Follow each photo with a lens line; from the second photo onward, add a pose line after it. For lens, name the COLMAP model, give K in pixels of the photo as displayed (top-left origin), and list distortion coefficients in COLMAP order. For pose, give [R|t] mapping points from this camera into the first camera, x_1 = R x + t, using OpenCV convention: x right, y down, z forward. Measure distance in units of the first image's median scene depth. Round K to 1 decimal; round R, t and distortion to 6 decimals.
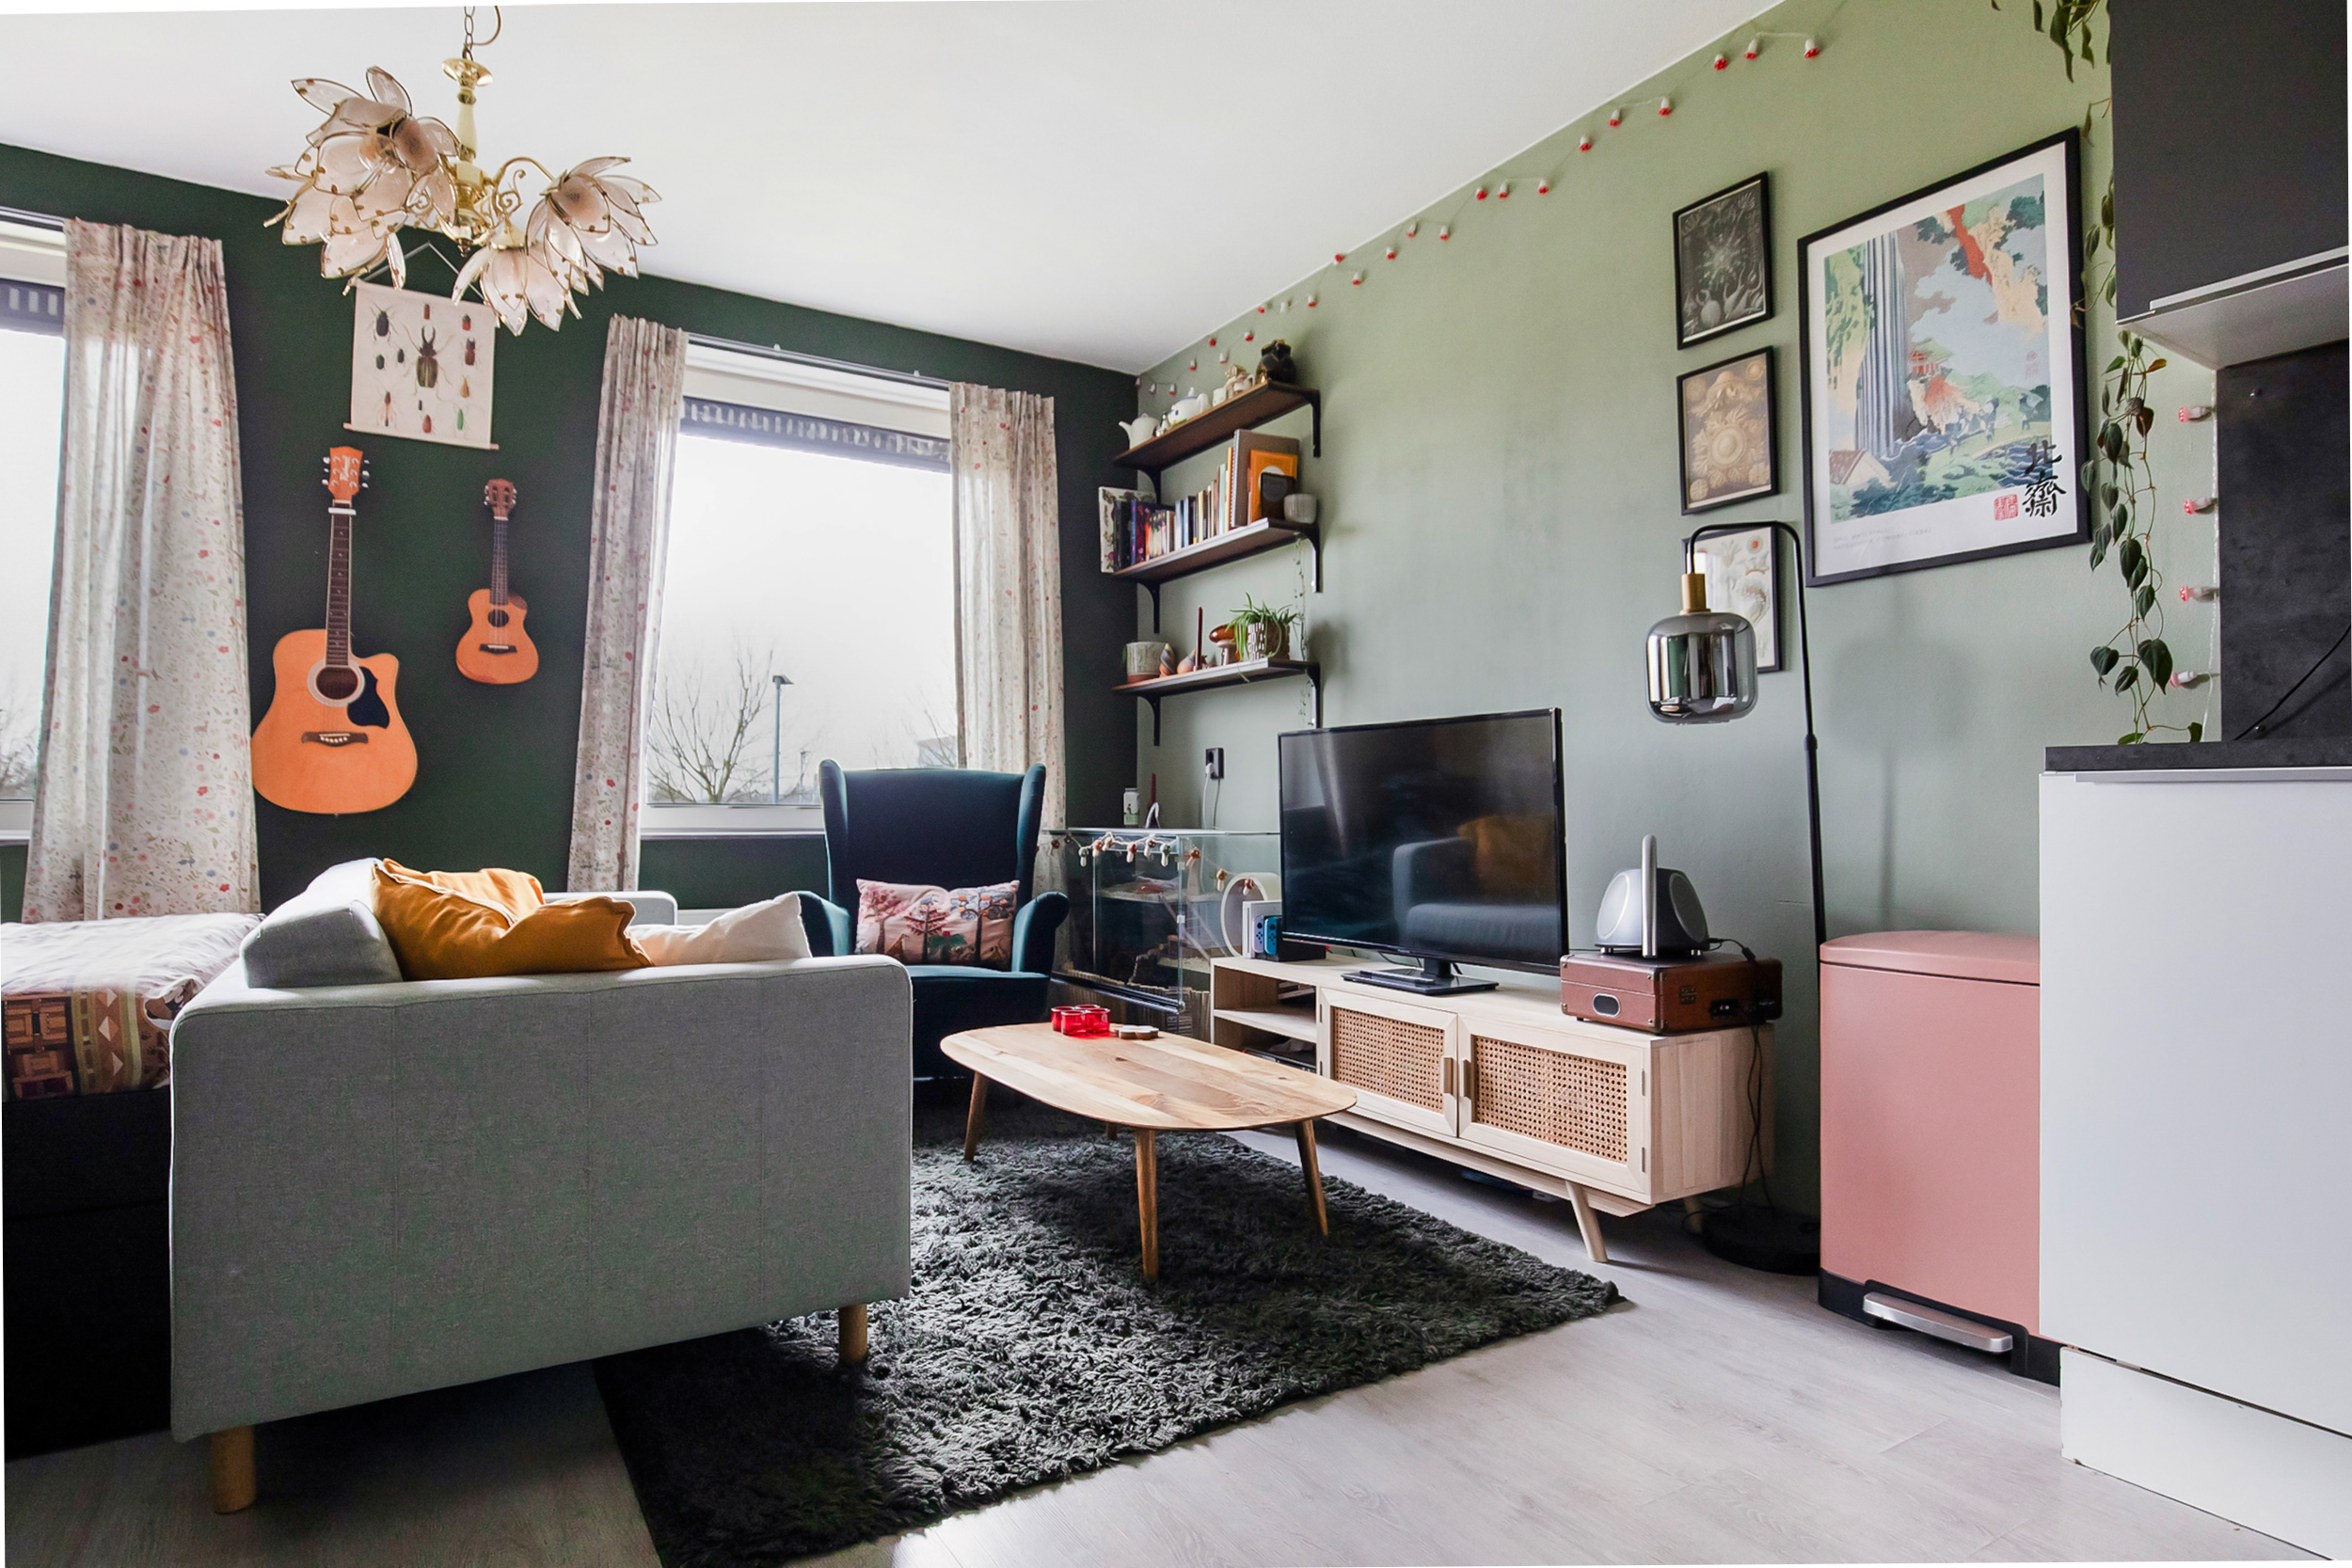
lens RADIAL K [[1287.8, 0, 1161.0], [0, 1287.8, 785.7], [0, 0, 1]] dist [-0.015895, 0.000509]
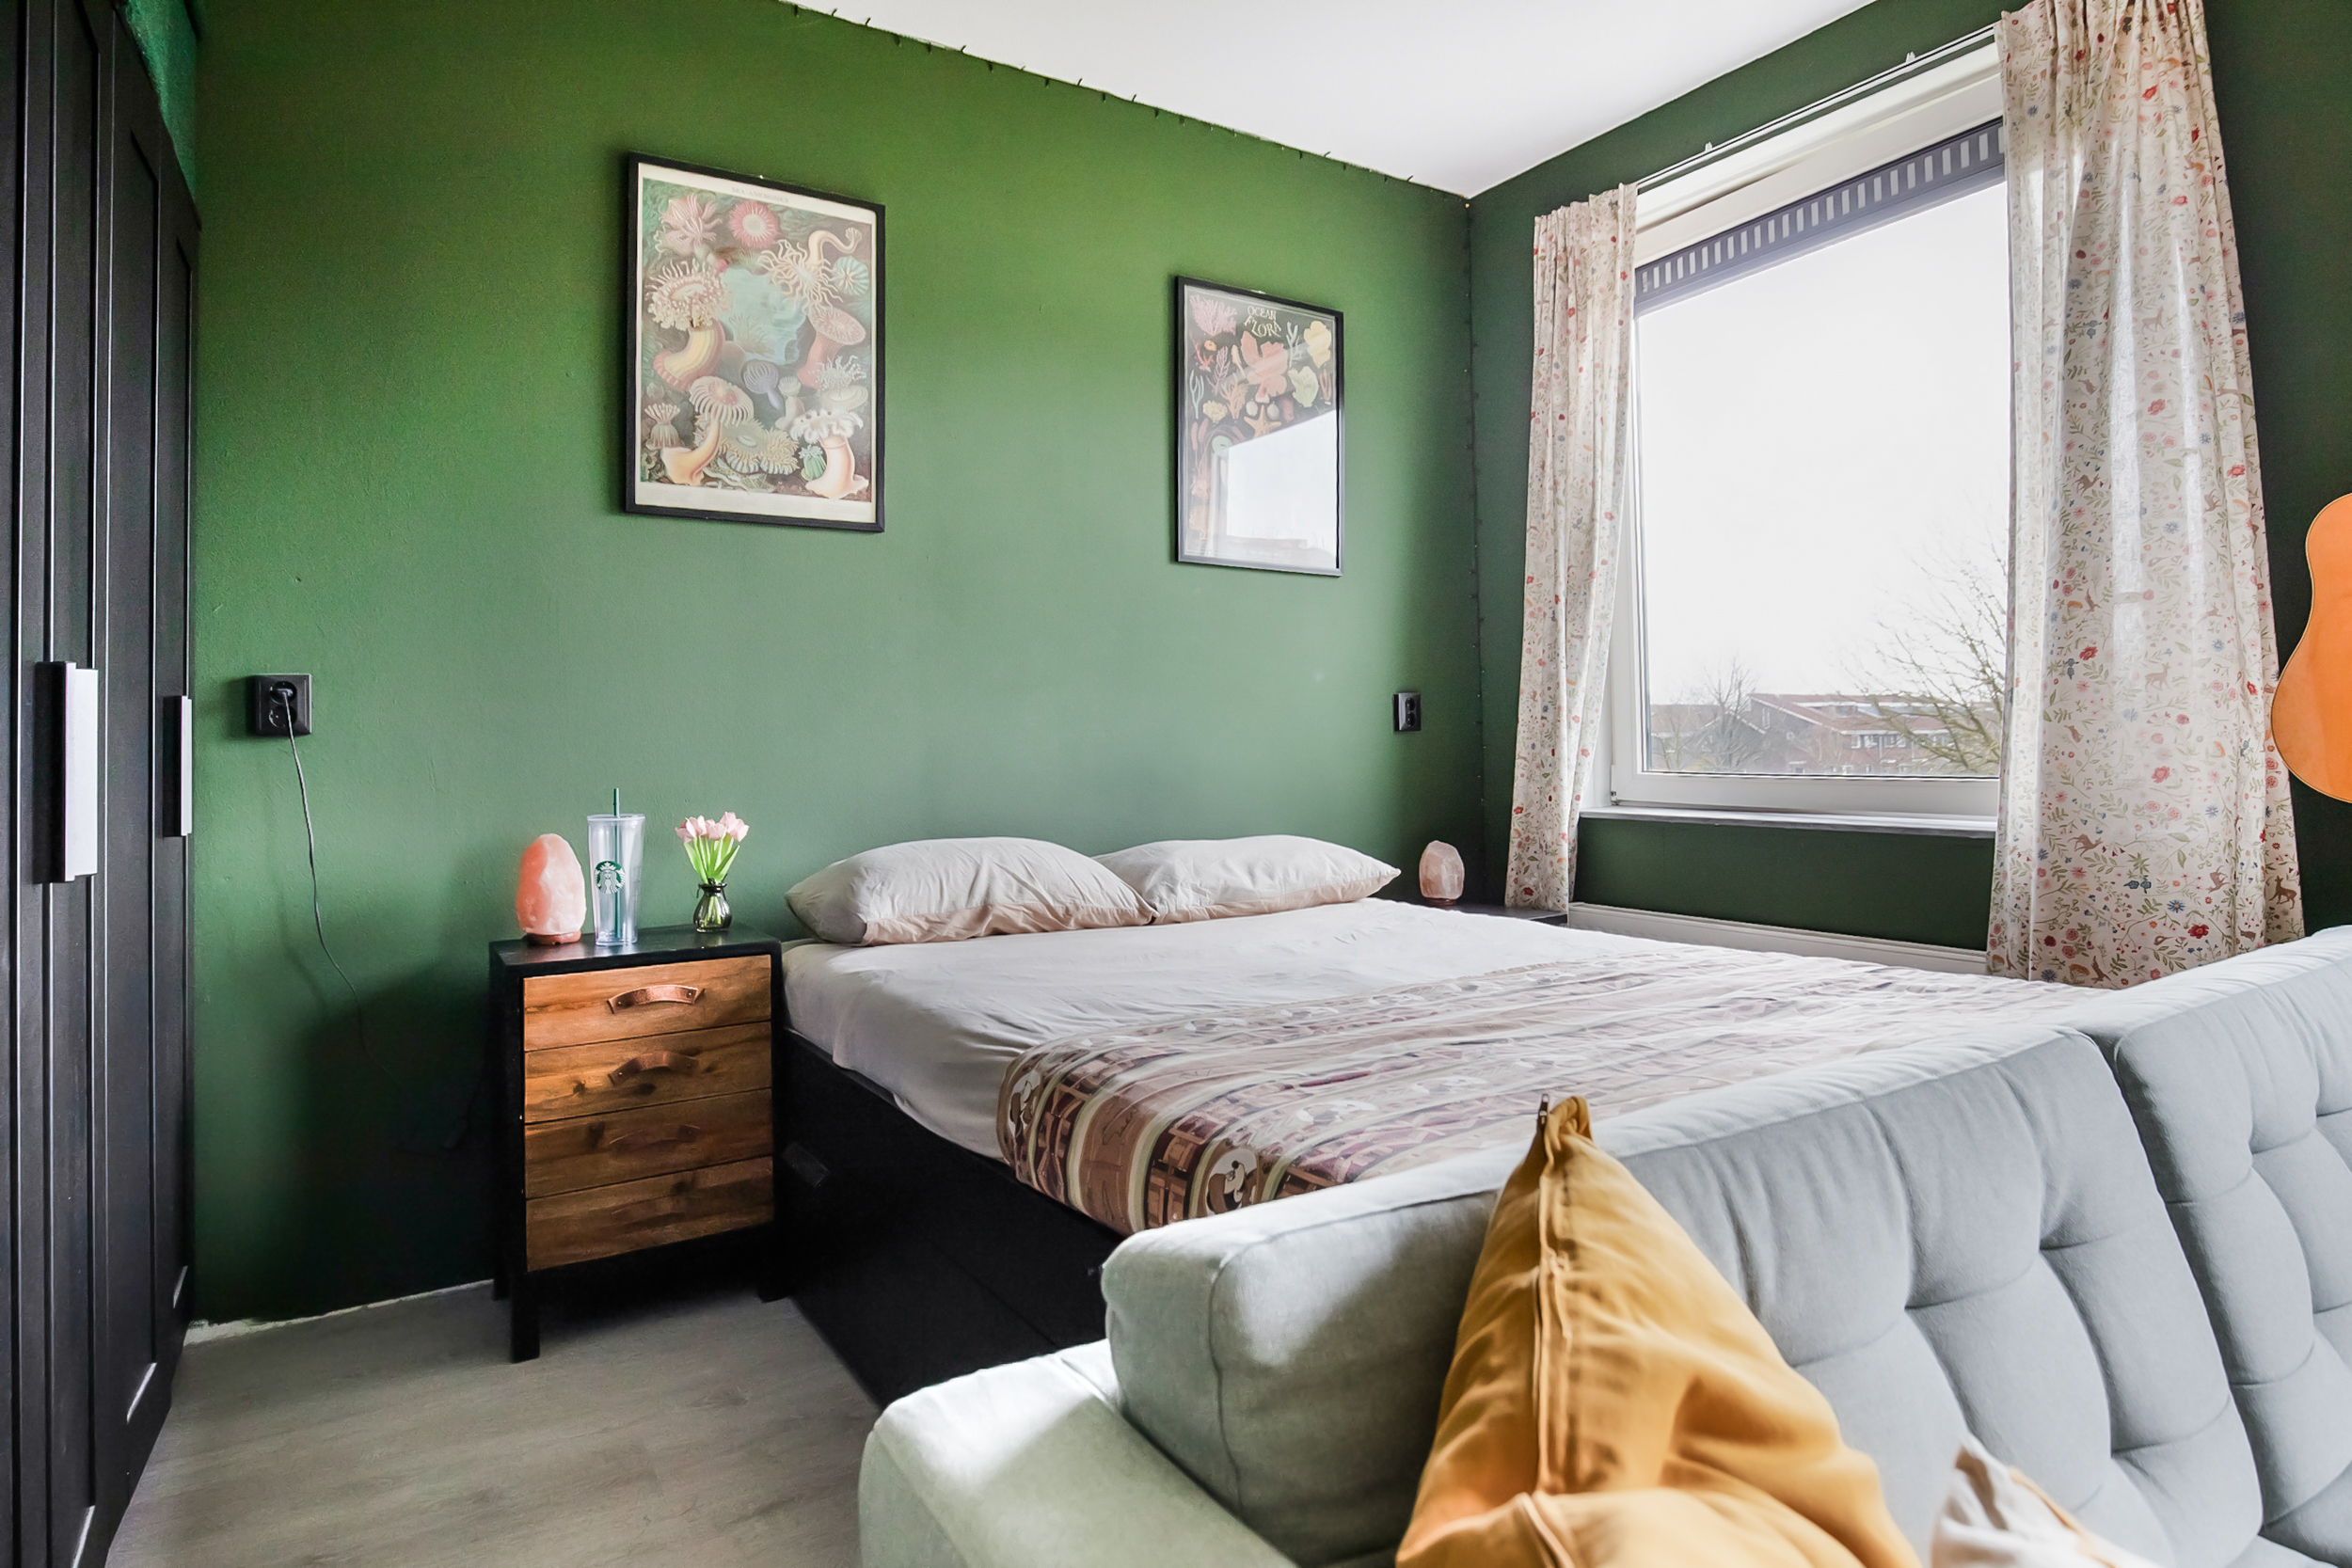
lens RADIAL K [[1307.2, 0, 1209.3], [0, 1307.2, 703.4], [0, 0, 1]] dist [-0.023084, 0.000974]
pose [[0.024547, -0.034383, -0.999107, -0.100459], [0.035794, 0.998798, -0.033493, -0.023628], [0.999058, -0.034940, 0.025748, 0.445707]]
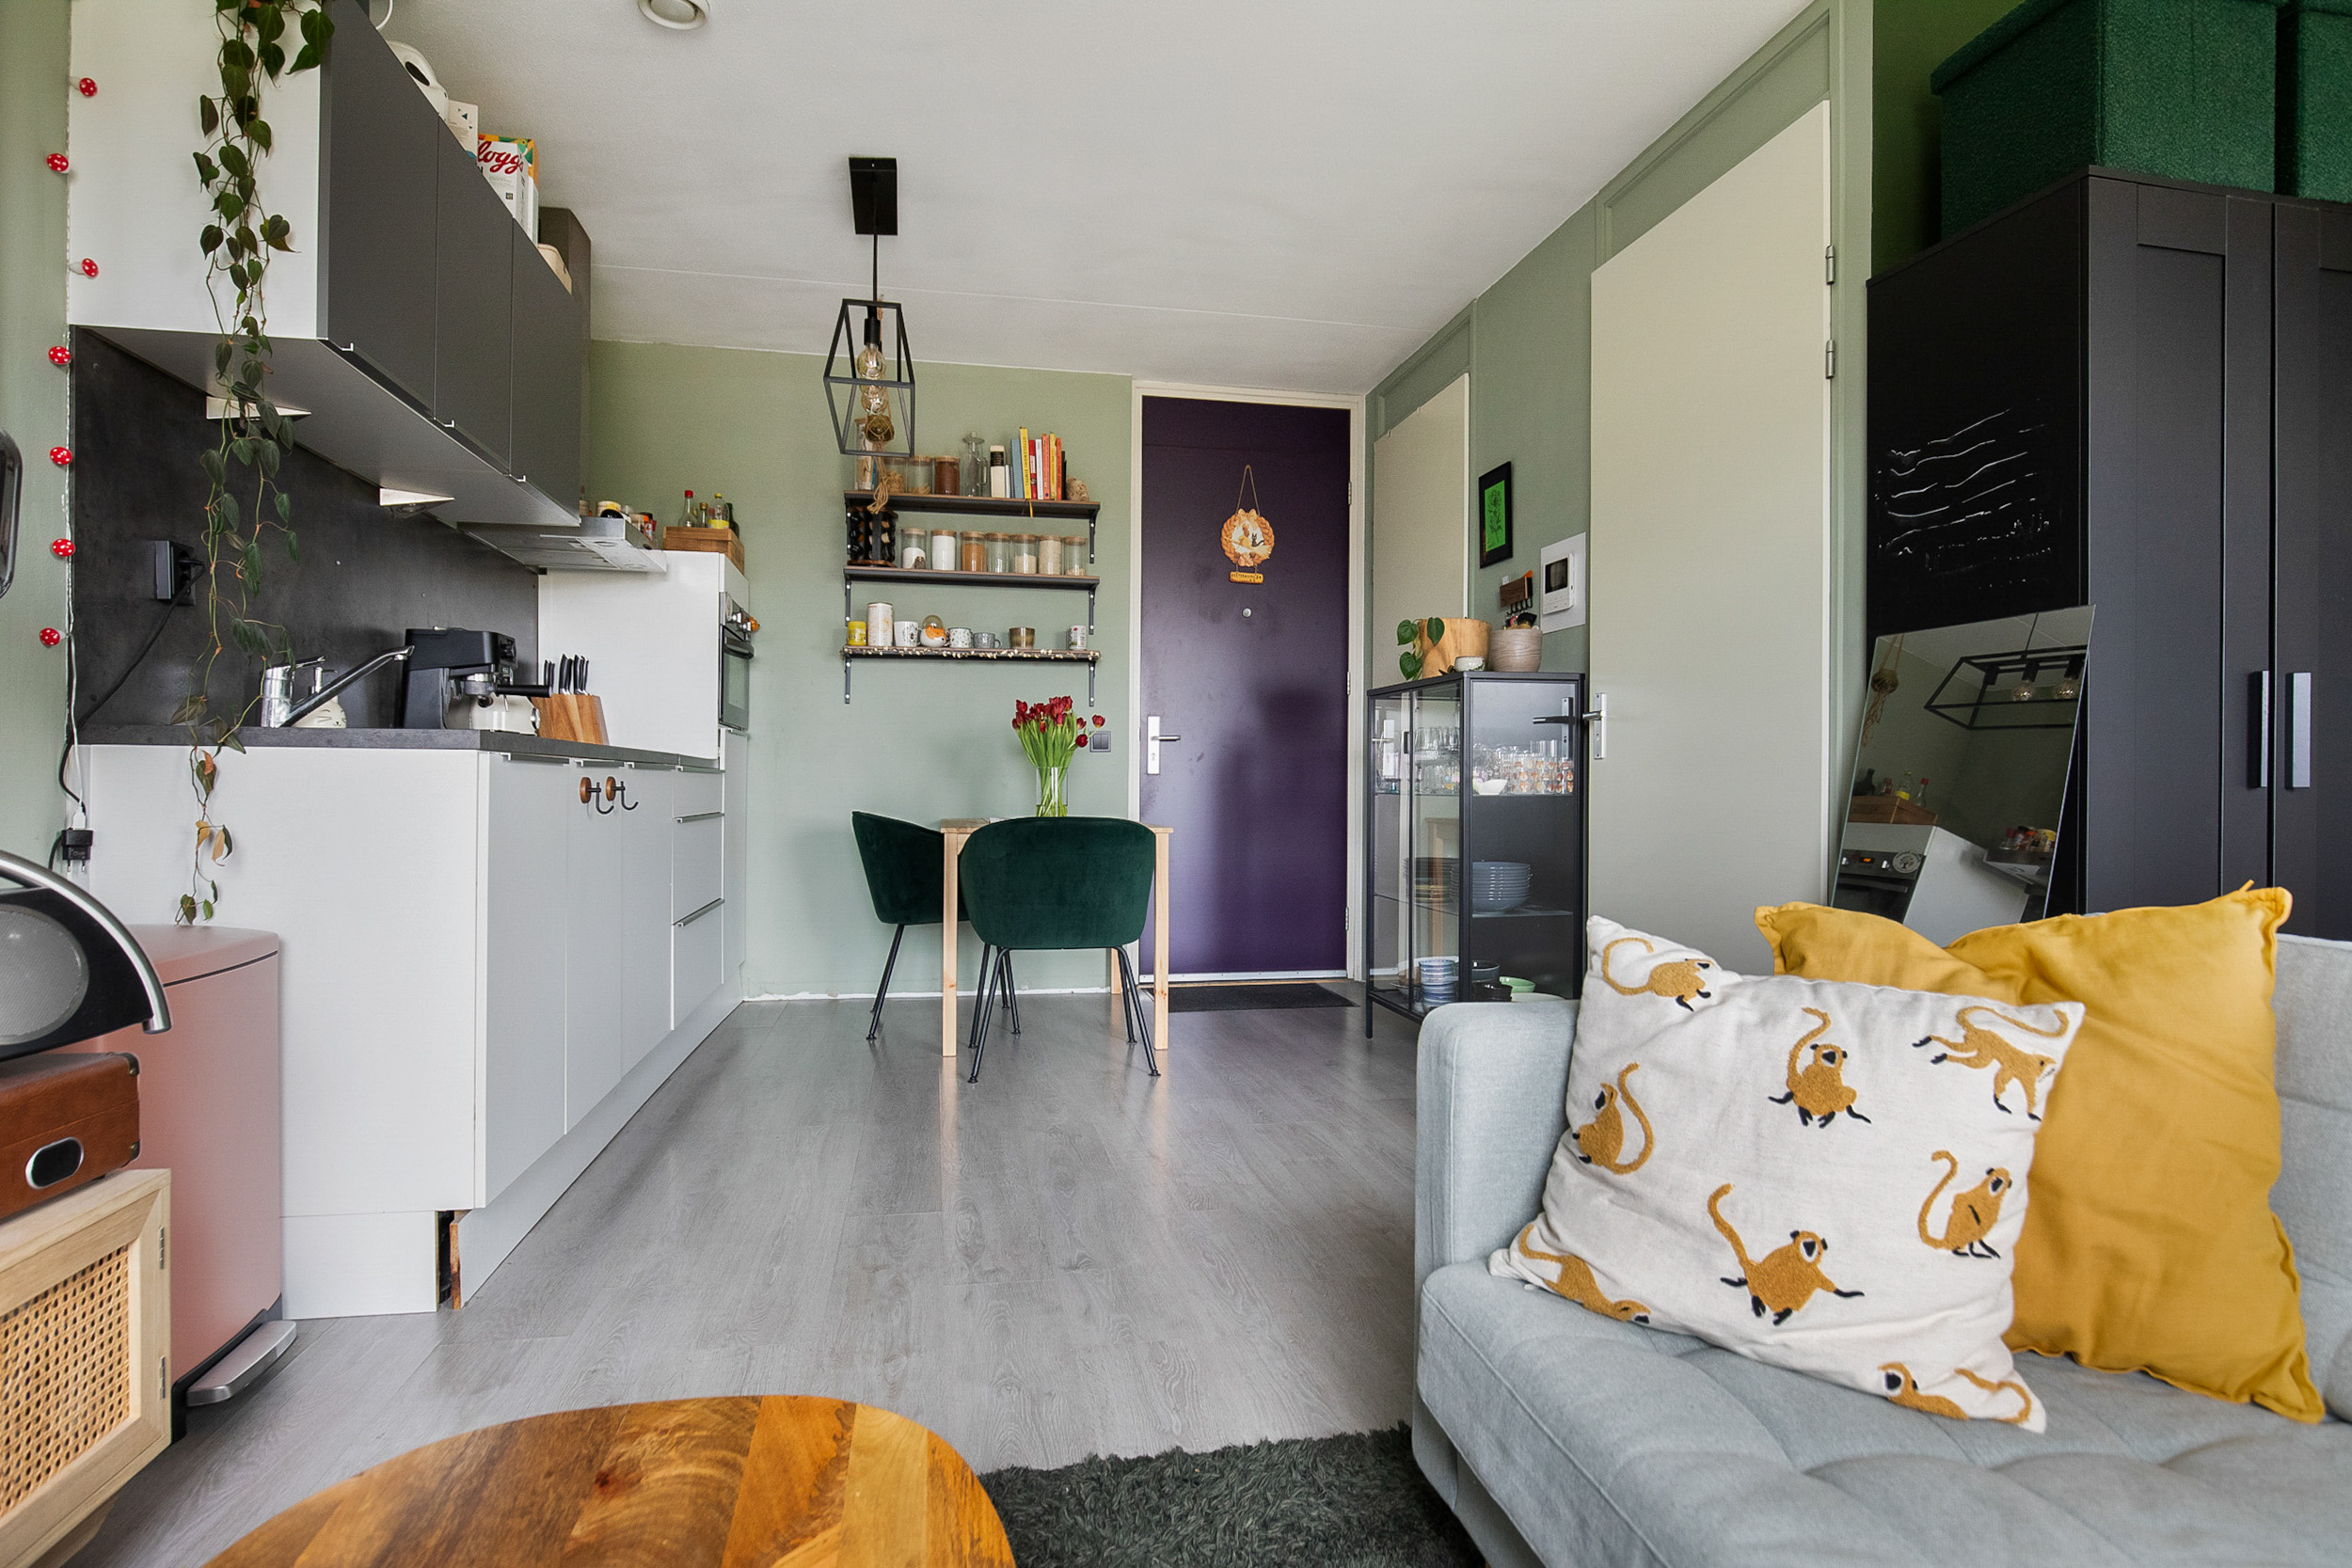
lens RADIAL K [[1271.0, 0, 1176.0], [0, 1271.0, 784.0], [0, 0, 1]] dist [-0.002432, -0.001248]
pose [[-0.940196, -0.009778, 0.340495, -0.155723], [-0.015455, 0.999783, -0.013964, 0.013386], [-0.340284, -0.018391, -0.940143, 0.896308]]
